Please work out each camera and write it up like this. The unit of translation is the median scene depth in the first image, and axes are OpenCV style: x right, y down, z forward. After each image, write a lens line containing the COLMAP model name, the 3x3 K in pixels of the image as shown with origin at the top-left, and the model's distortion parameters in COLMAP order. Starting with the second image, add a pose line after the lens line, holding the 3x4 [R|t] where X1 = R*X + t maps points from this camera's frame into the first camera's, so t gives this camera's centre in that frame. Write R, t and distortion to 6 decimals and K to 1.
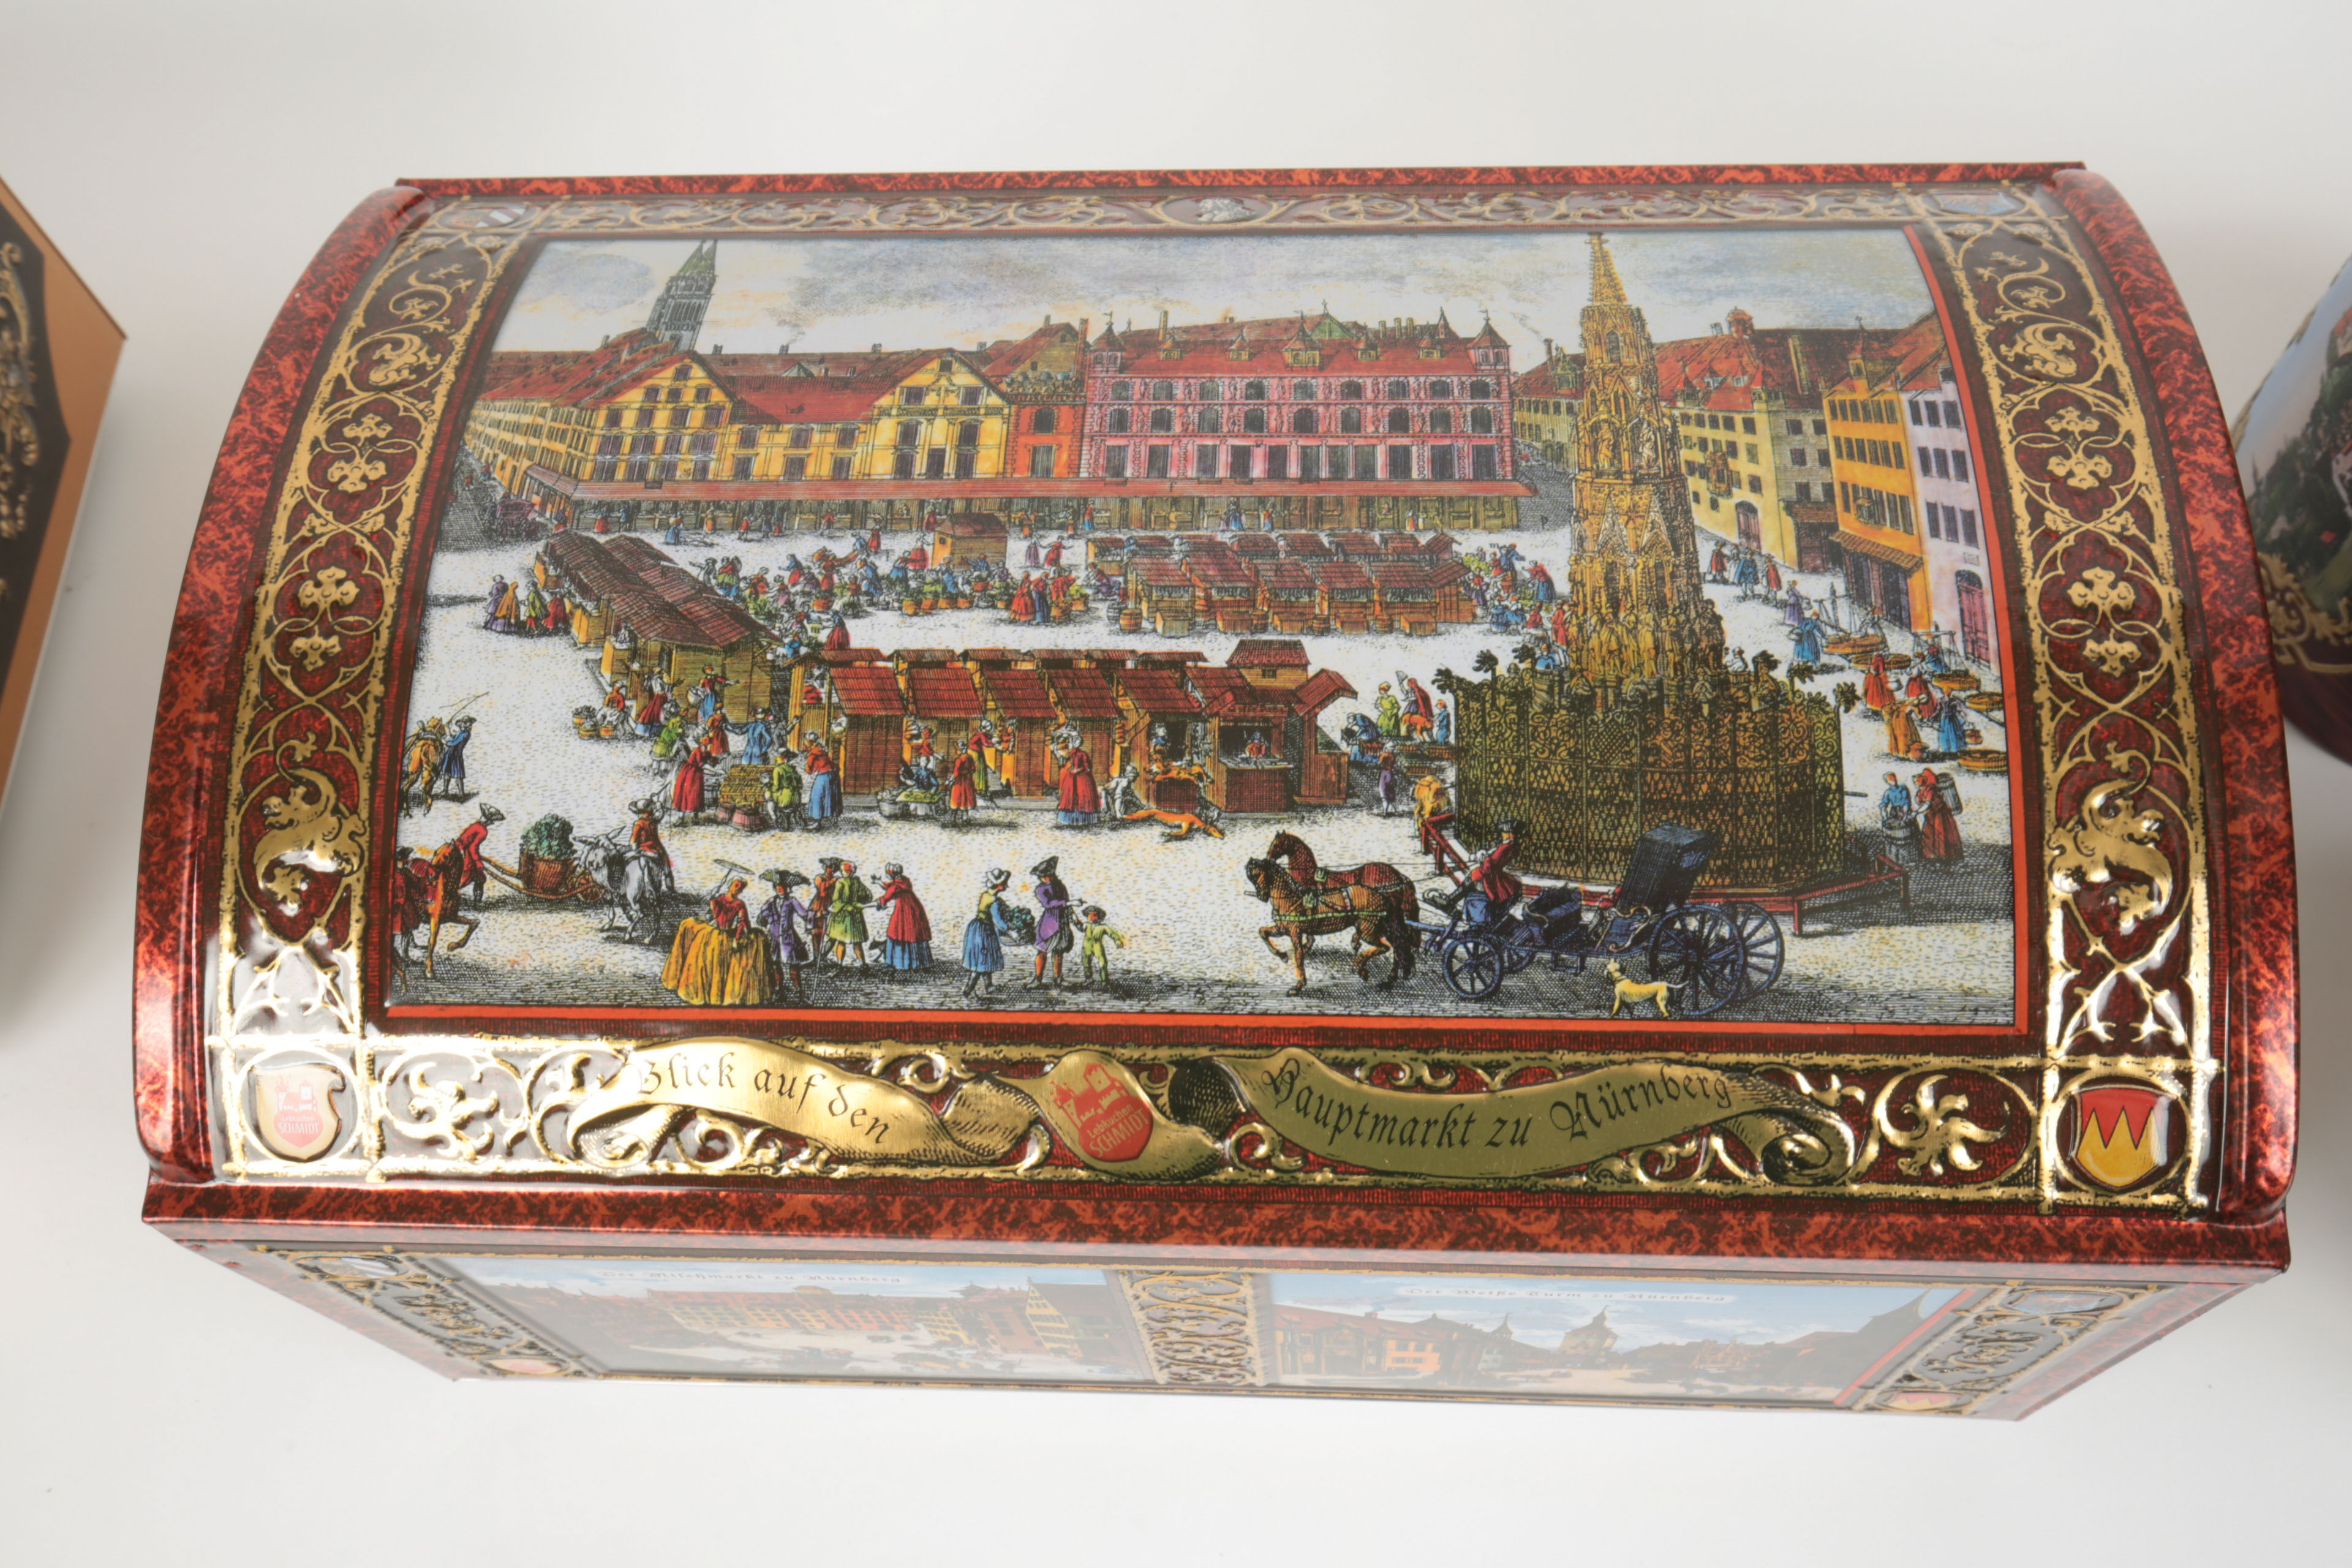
lens RADIAL K [[2102.4, 0, 1178.7], [0, 2102.4, 781.0], [0, 0, 1]] dist [0.030194, 0.006470]
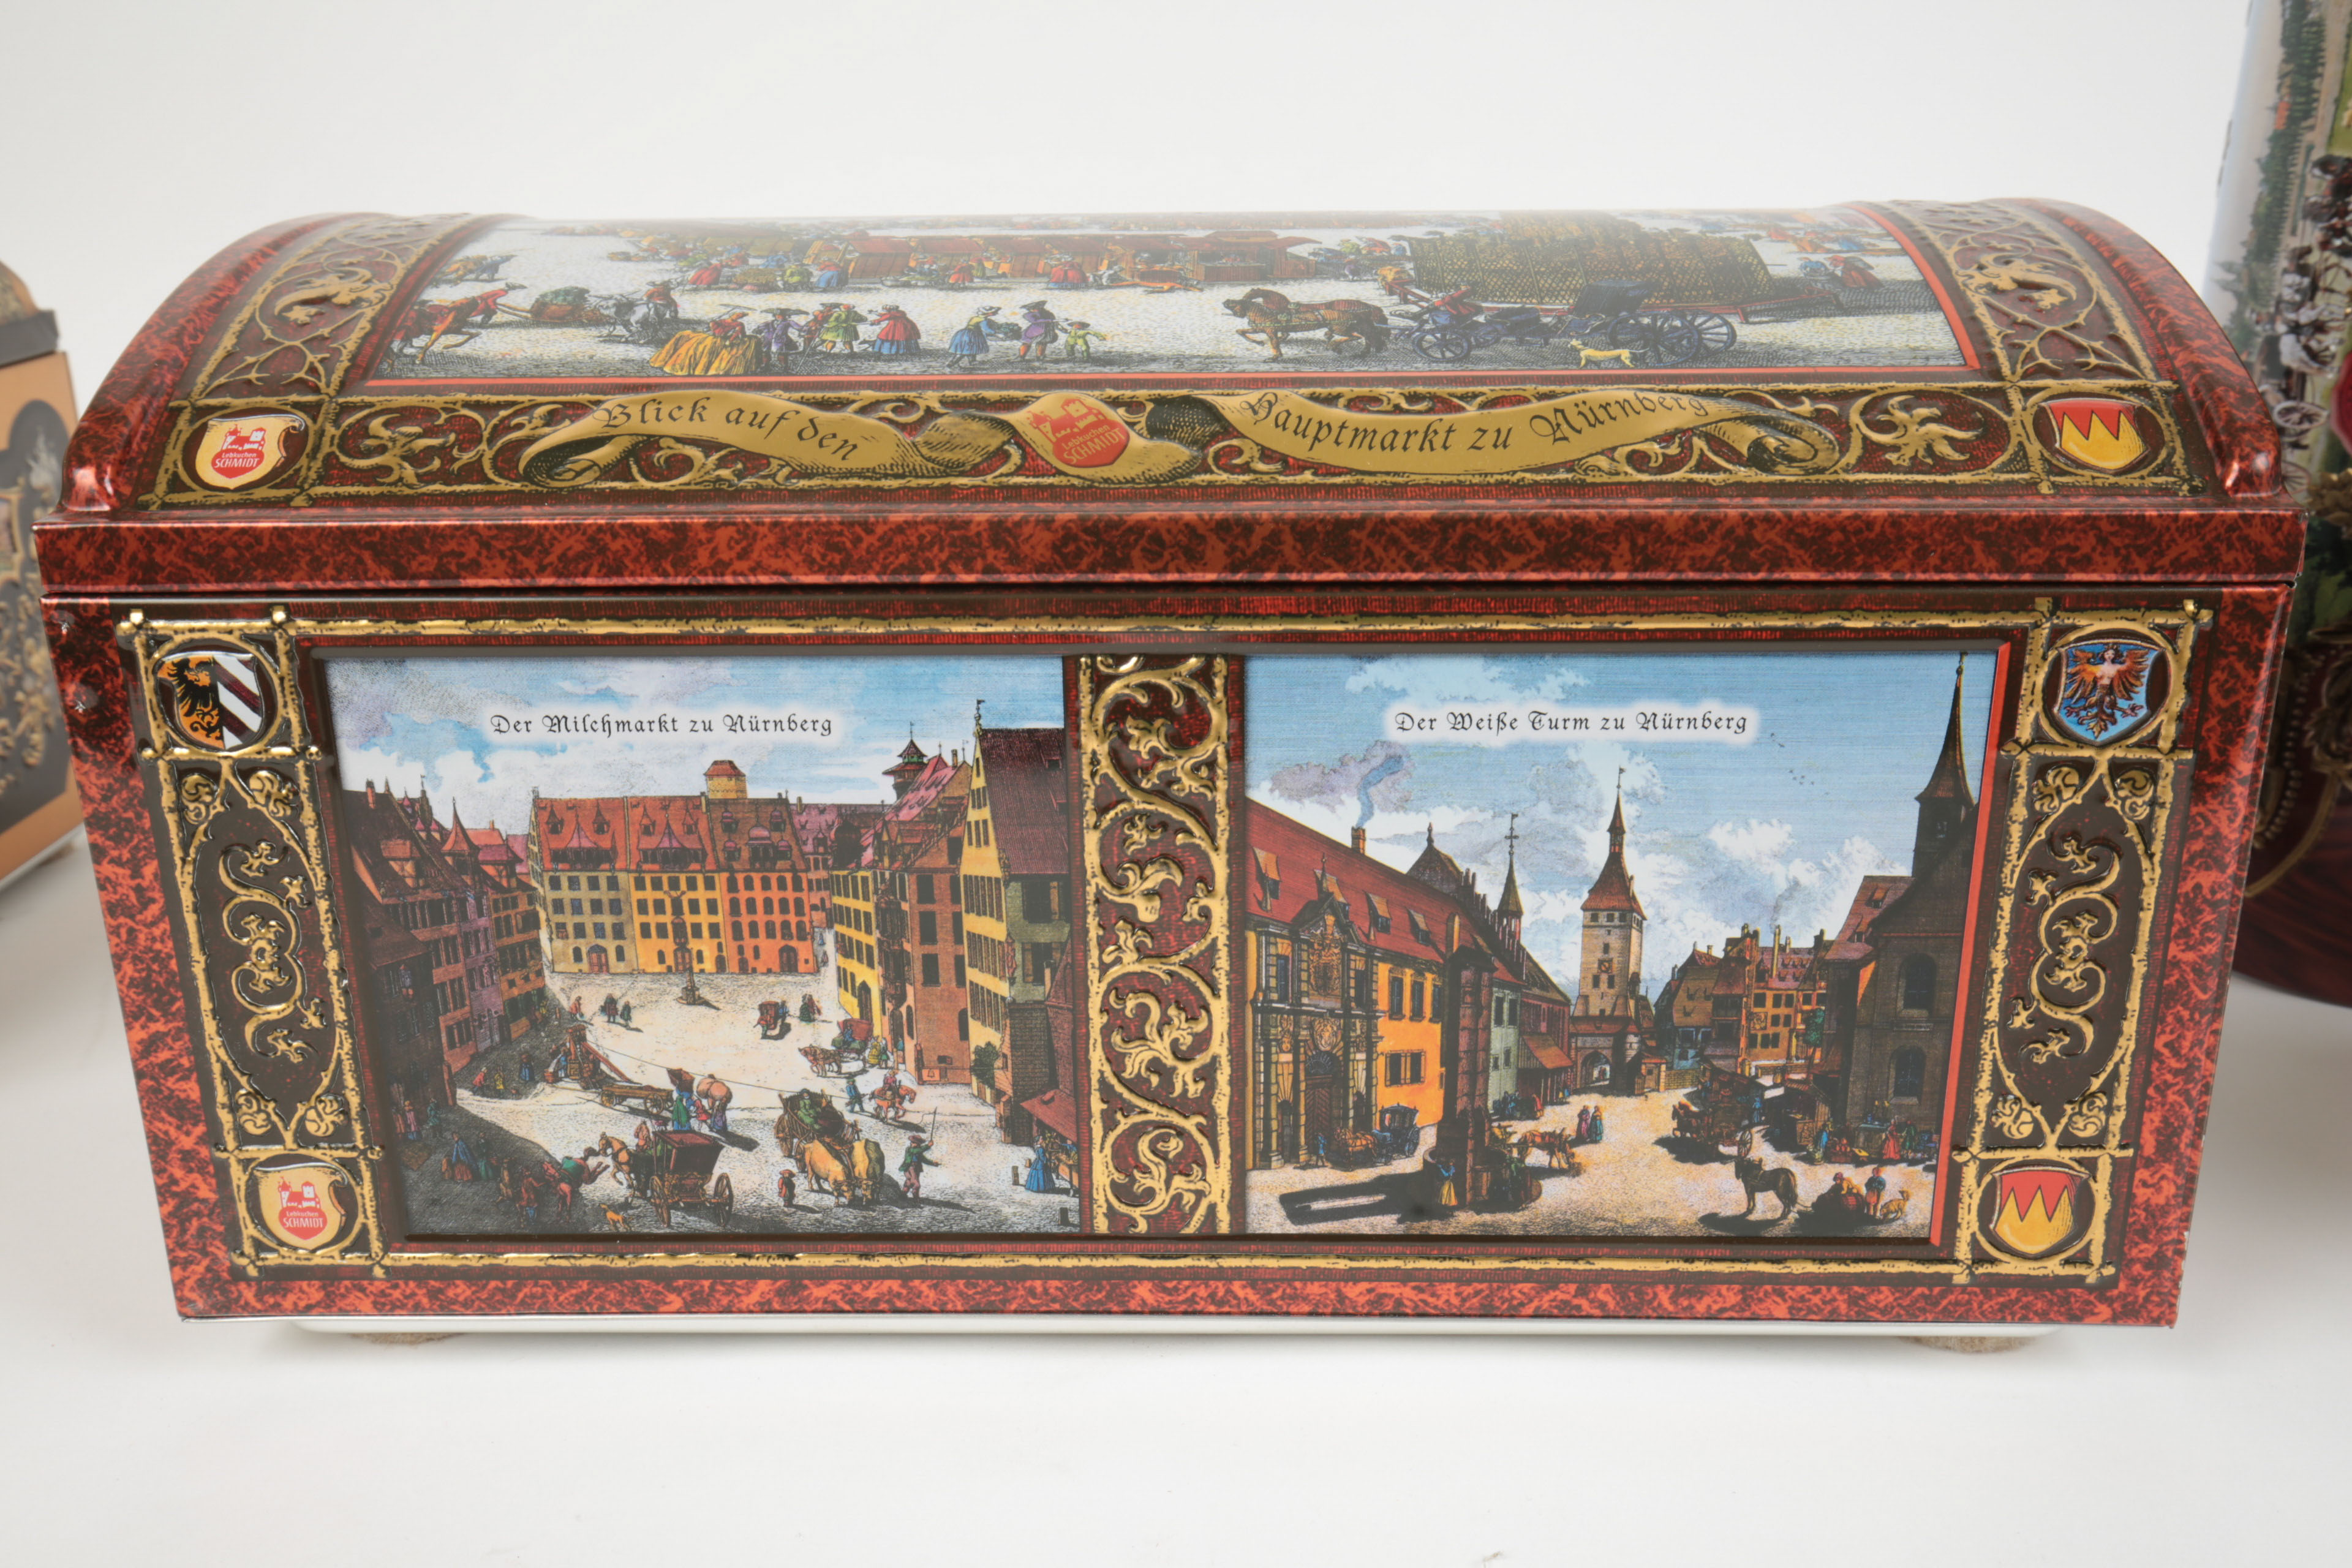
lens RADIAL K [[2102.4, 0, 1175.9], [0, 2102.4, 801.9], [0, 0, 1]] dist [0.030194, 0.006470]
pose [[0.998880, 0.041436, 0.022834, -0.005868], [-0.013707, 0.715401, -0.698580, 0.957345], [-0.045281, 0.697485, 0.715167, 0.409153]]
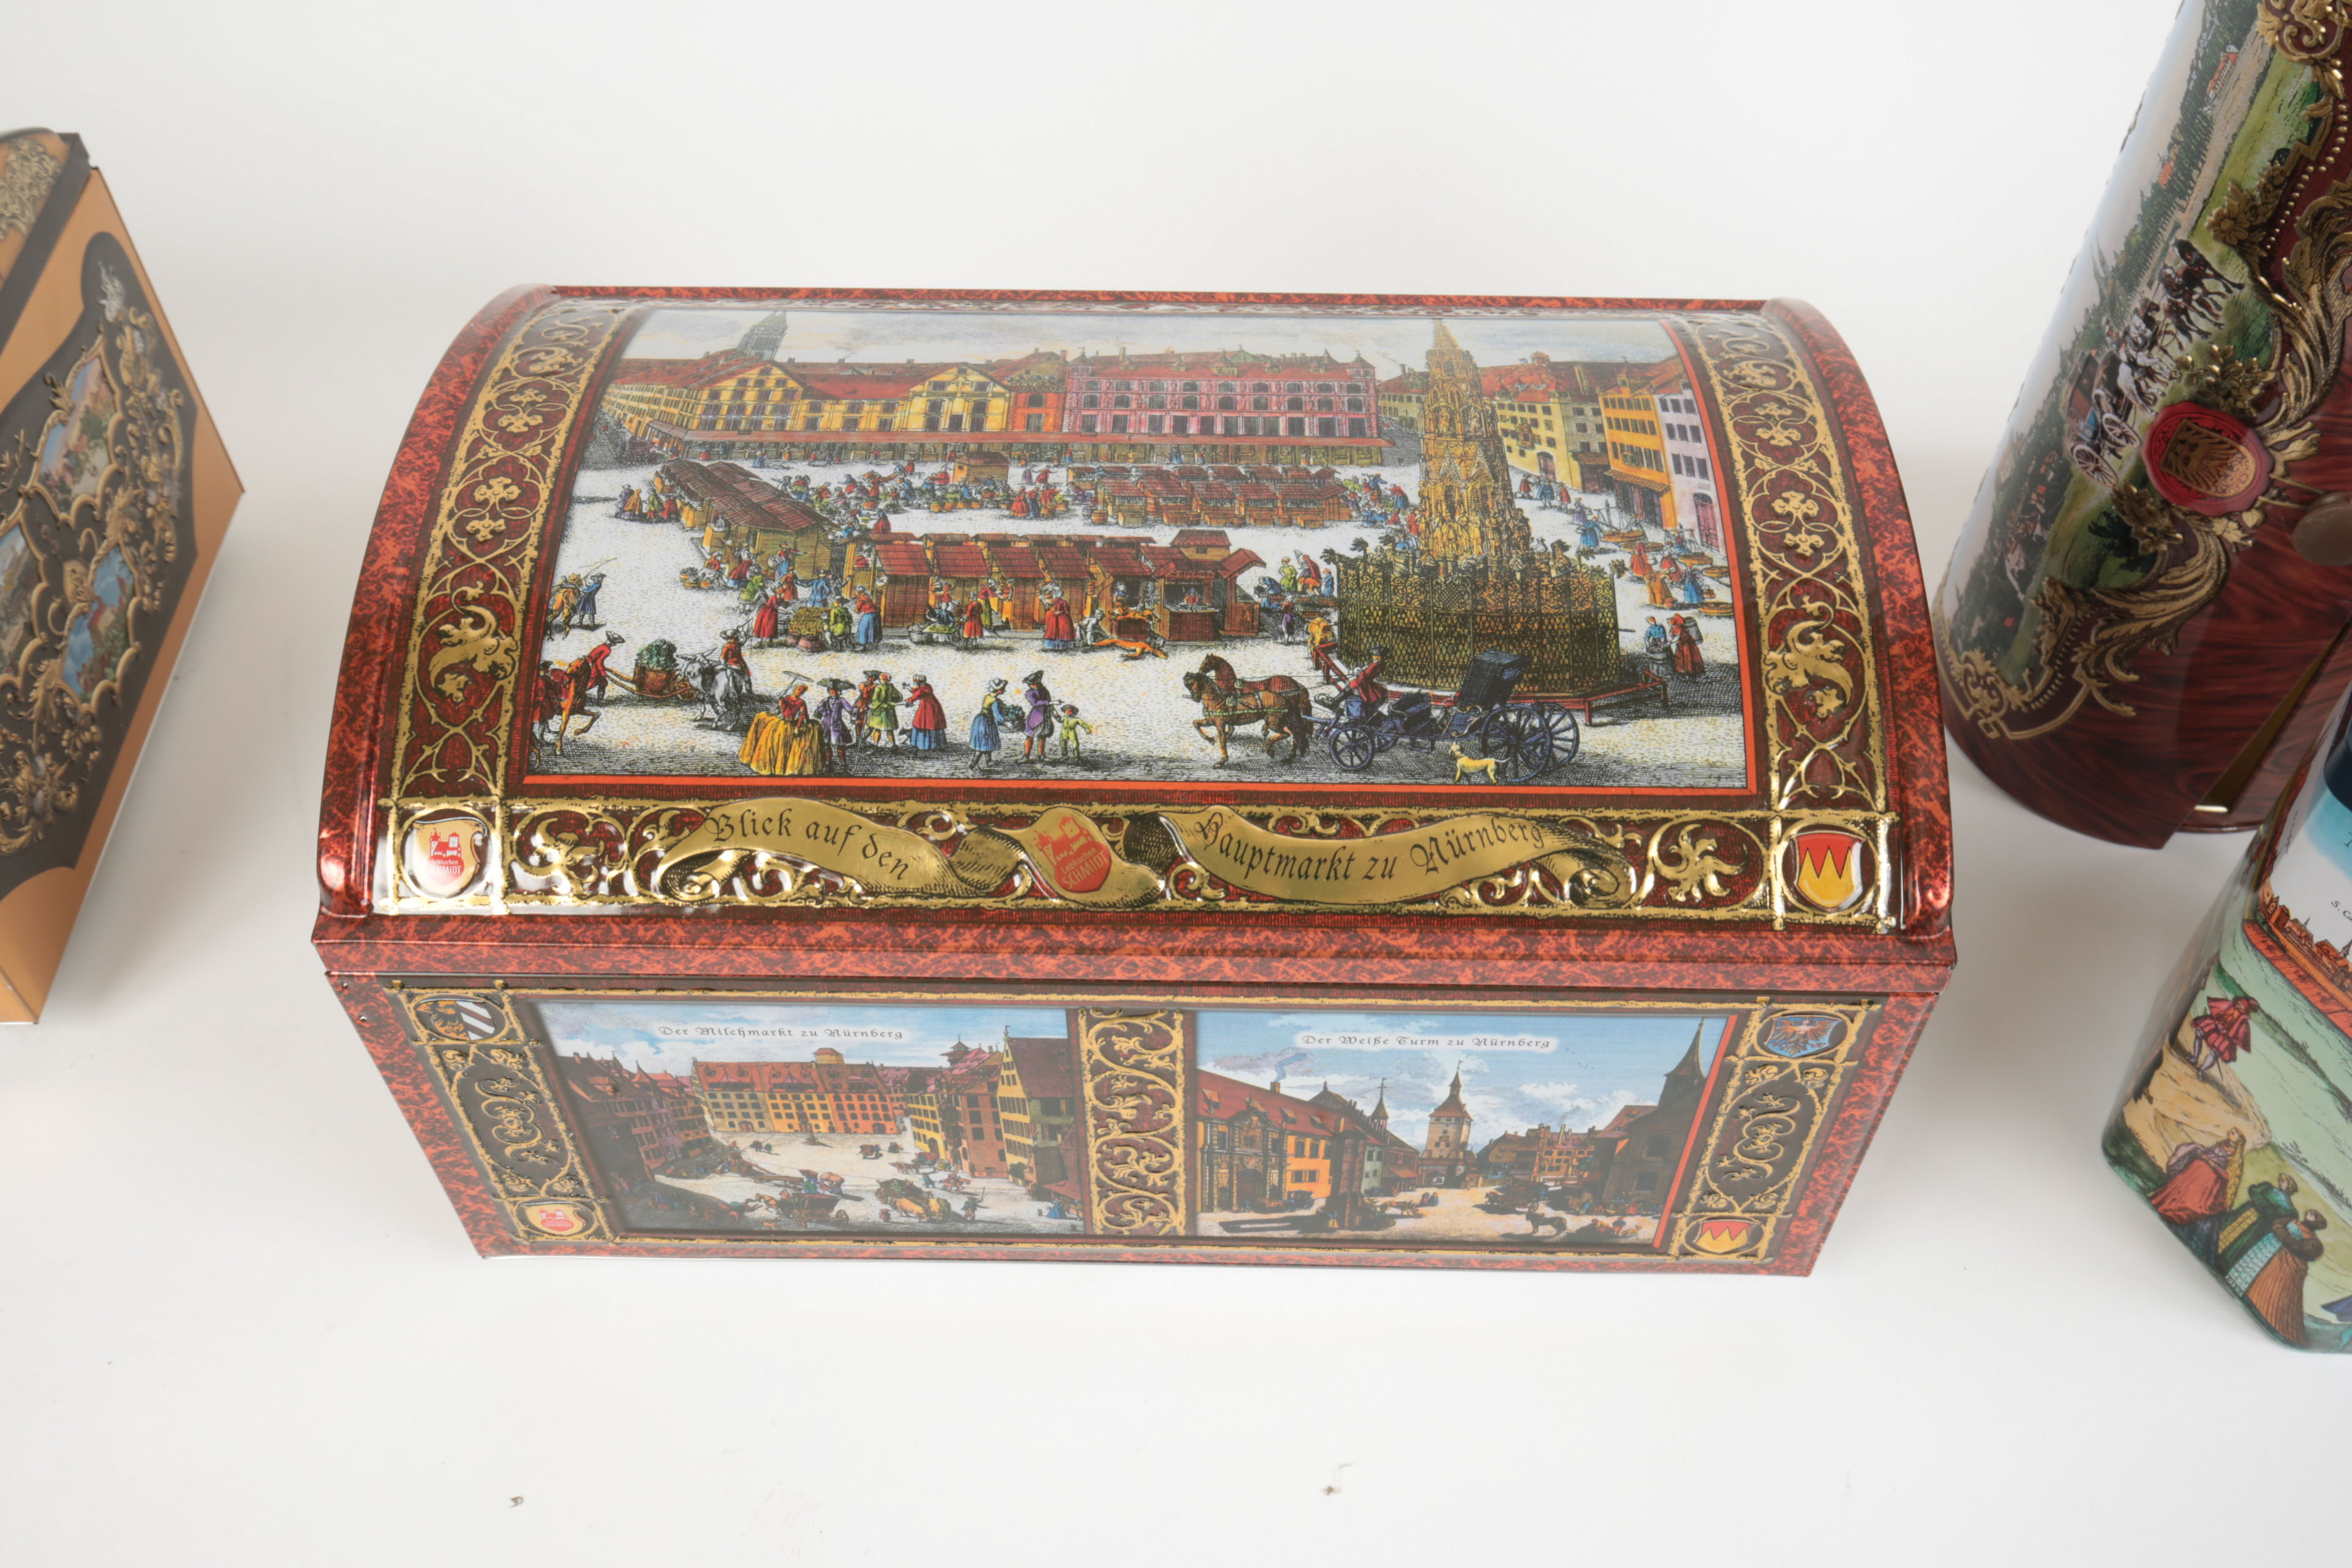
lens RADIAL K [[2102.4, 0, 1179.0], [0, 2102.4, 776.8], [0, 0, 1]] dist [0.030194, 0.006470]
pose [[0.998536, 0.022707, 0.049092, -0.035263], [-0.010238, 0.970550, -0.240681, 0.421140], [-0.053111, 0.239826, 0.969362, -0.285623]]
